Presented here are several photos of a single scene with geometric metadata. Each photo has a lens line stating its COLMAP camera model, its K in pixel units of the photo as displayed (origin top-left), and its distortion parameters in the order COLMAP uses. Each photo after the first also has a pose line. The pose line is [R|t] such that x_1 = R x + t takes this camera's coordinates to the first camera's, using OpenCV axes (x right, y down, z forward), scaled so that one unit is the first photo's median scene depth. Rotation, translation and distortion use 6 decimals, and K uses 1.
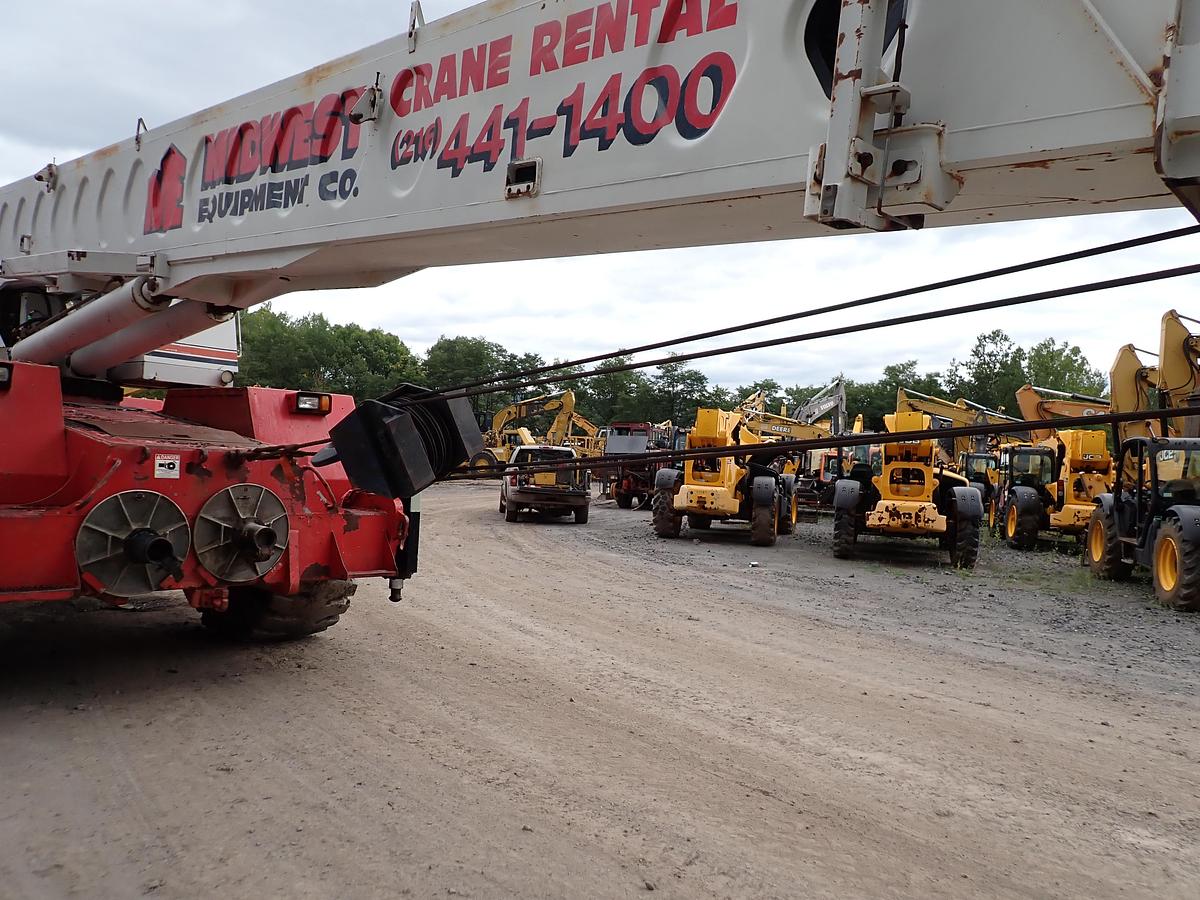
lens RADIAL K [[875.1, 0, 595.9], [0, 875.1, 446.2], [0, 0, 1]] dist [0.004443, -0.003747]
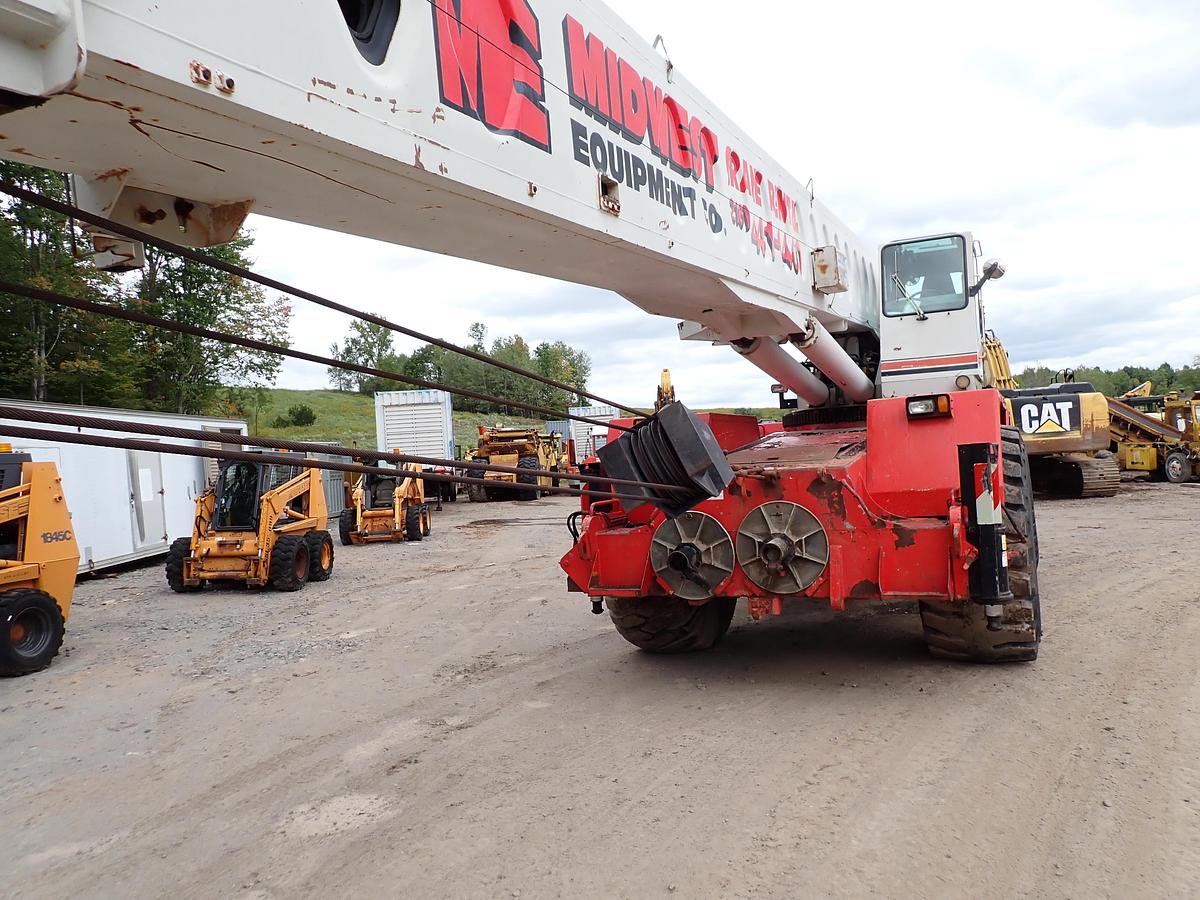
lens RADIAL K [[875.1, 0, 595.9], [0, 875.1, 446.2], [0, 0, 1]] dist [0.004443, -0.003747]
pose [[0.321382, -0.091008, -0.942566, 0.571876], [0.091829, 0.993675, -0.064633, 0.026662], [0.942487, -0.065783, 0.327707, 0.481170]]
